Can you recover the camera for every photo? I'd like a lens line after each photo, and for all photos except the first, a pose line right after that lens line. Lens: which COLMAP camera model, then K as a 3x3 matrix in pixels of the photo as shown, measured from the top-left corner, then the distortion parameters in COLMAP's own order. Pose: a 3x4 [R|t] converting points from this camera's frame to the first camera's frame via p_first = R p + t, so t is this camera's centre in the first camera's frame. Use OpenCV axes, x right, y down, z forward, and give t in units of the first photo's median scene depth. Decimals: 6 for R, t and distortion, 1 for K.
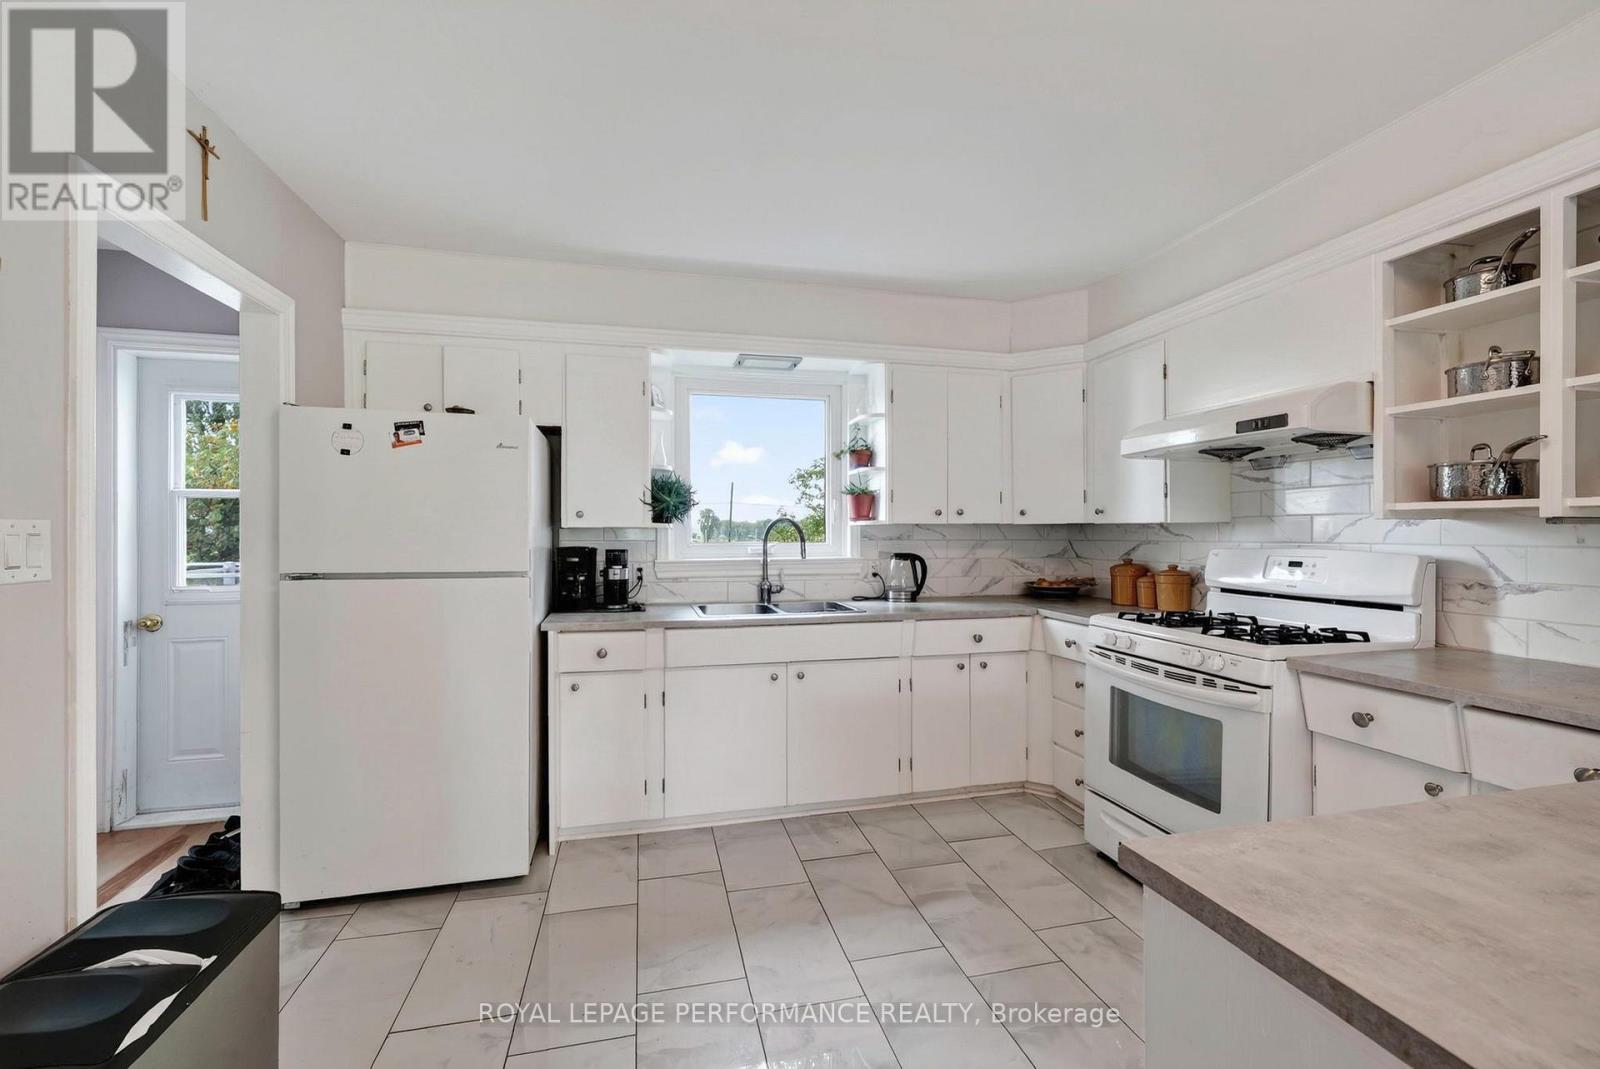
lens RADIAL K [[663.5, 0, 799.2], [0, 663.5, 535.3], [0, 0, 1]] dist [0.003243, 0.000234]
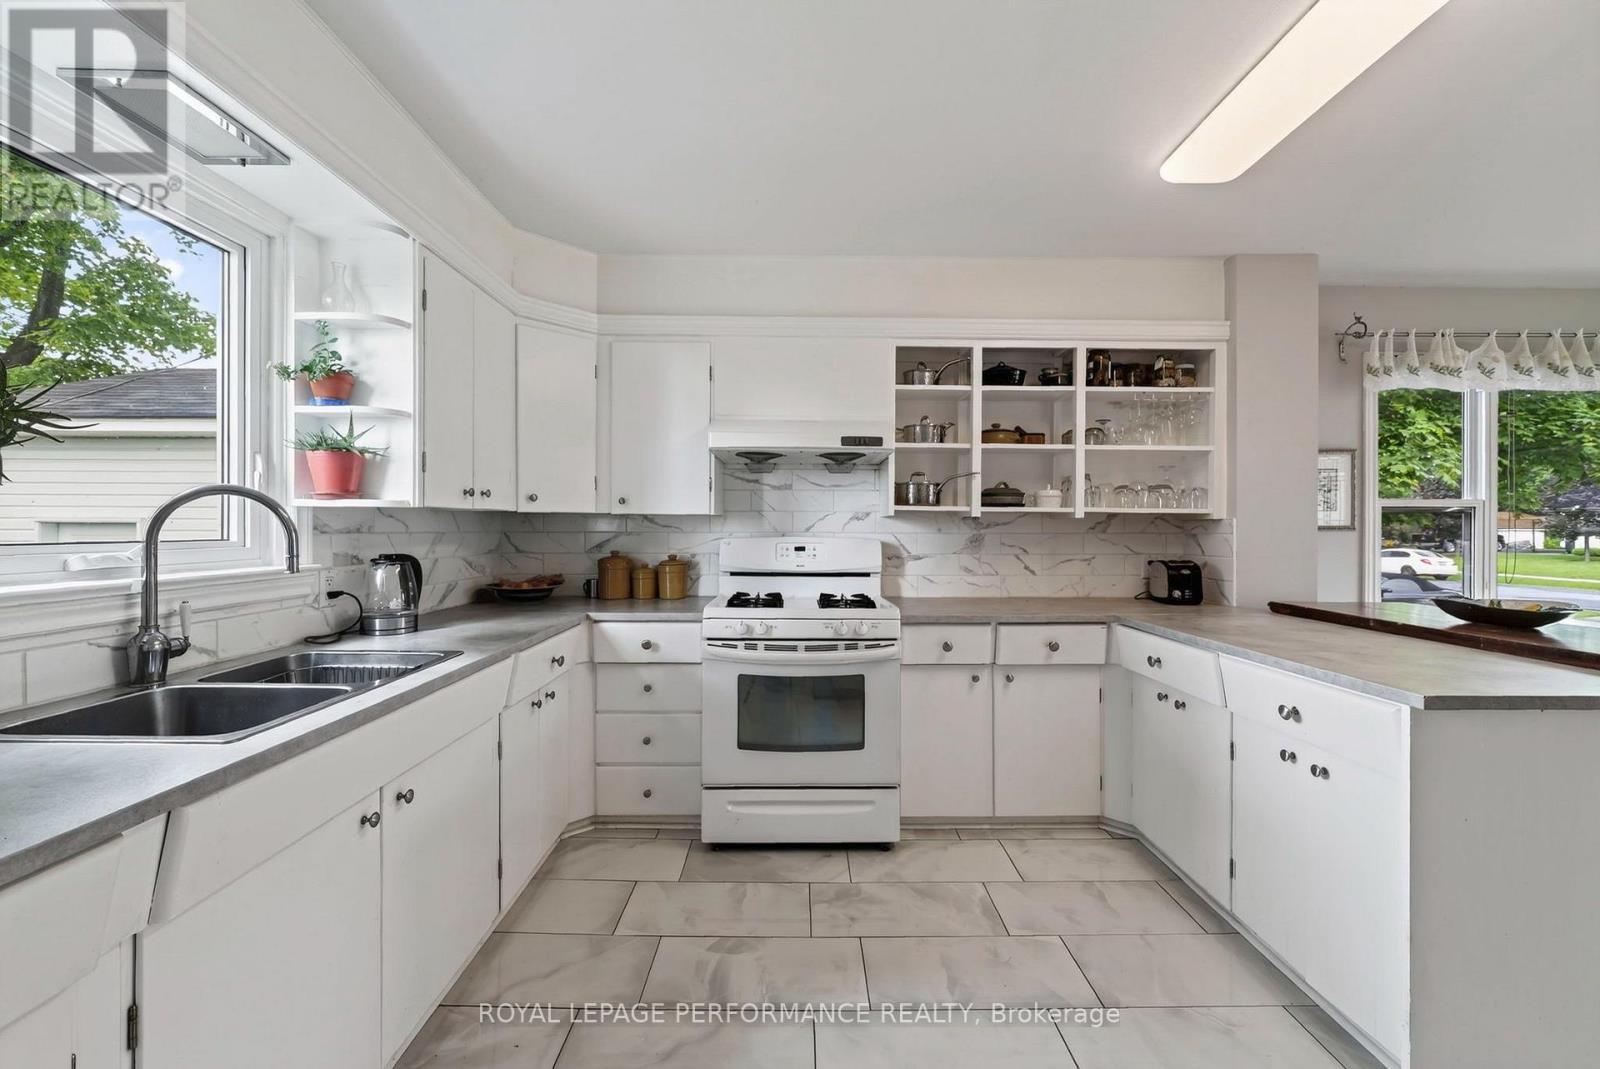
lens RADIAL K [[668.5, 0, 801.1], [0, 668.5, 528.6], [0, 0, 1]] dist [0.004883, 0.000191]
pose [[0.227528, -0.000247, 0.973771, -0.449088], [-0.001137, 0.999999, 0.000519, 0.002669], [-0.973771, -0.001226, 0.227528, 0.598383]]
